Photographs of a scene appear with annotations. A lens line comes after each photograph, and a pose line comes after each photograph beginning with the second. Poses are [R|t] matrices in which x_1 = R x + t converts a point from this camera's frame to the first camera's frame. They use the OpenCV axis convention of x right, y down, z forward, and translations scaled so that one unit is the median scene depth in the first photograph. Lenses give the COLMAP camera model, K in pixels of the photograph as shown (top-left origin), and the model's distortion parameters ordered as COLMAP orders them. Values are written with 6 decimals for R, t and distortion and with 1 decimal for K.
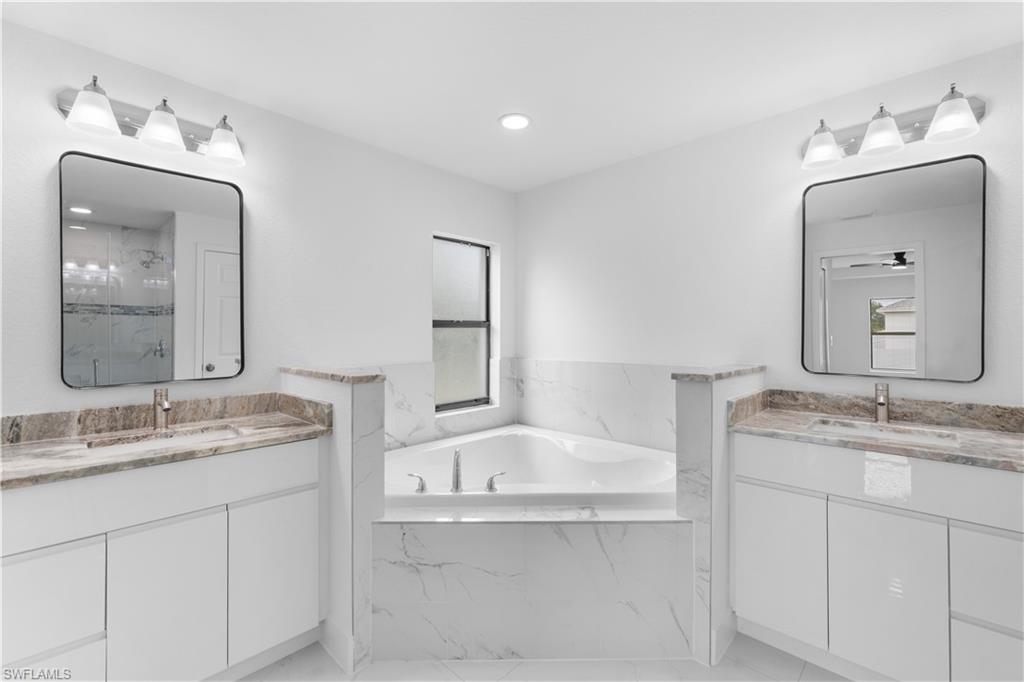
lens RADIAL K [[446.0, 0, 511.5], [0, 446.0, 332.9], [0, 0, 1]] dist [0.000409, -0.000540]
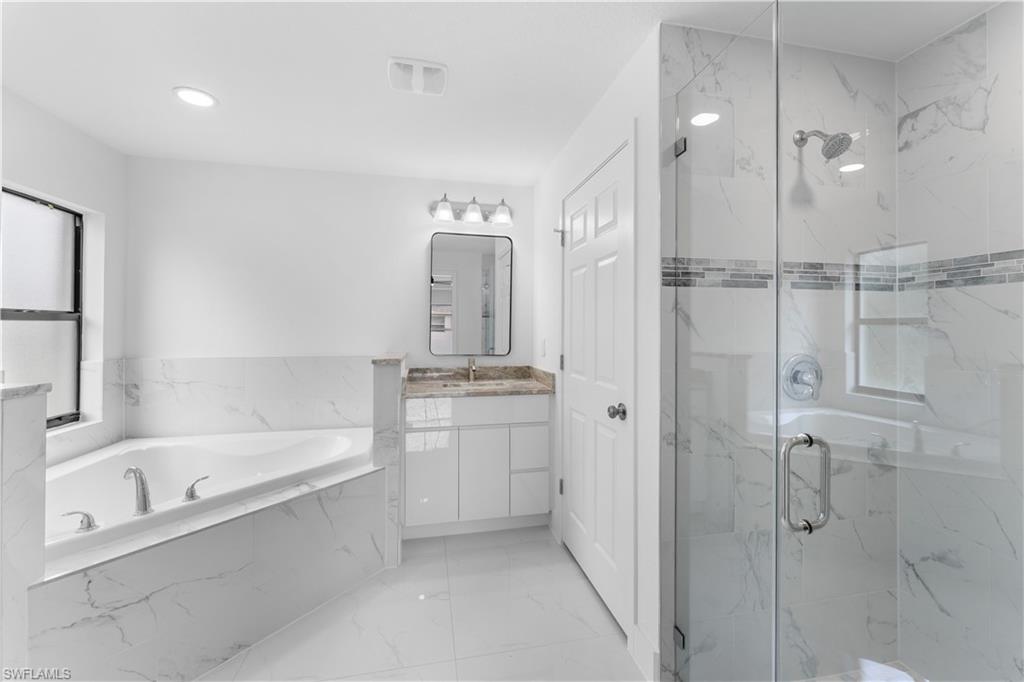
lens RADIAL K [[423.5, 0, 511.7], [0, 423.5, 336.6], [0, 0, 1]] dist [-0.003498, -0.000055]
pose [[0.557932, -0.012005, 0.829800, -0.406489], [-0.004553, 0.999836, 0.017526, -0.001037], [-0.829874, -0.013556, 0.557786, -0.030717]]
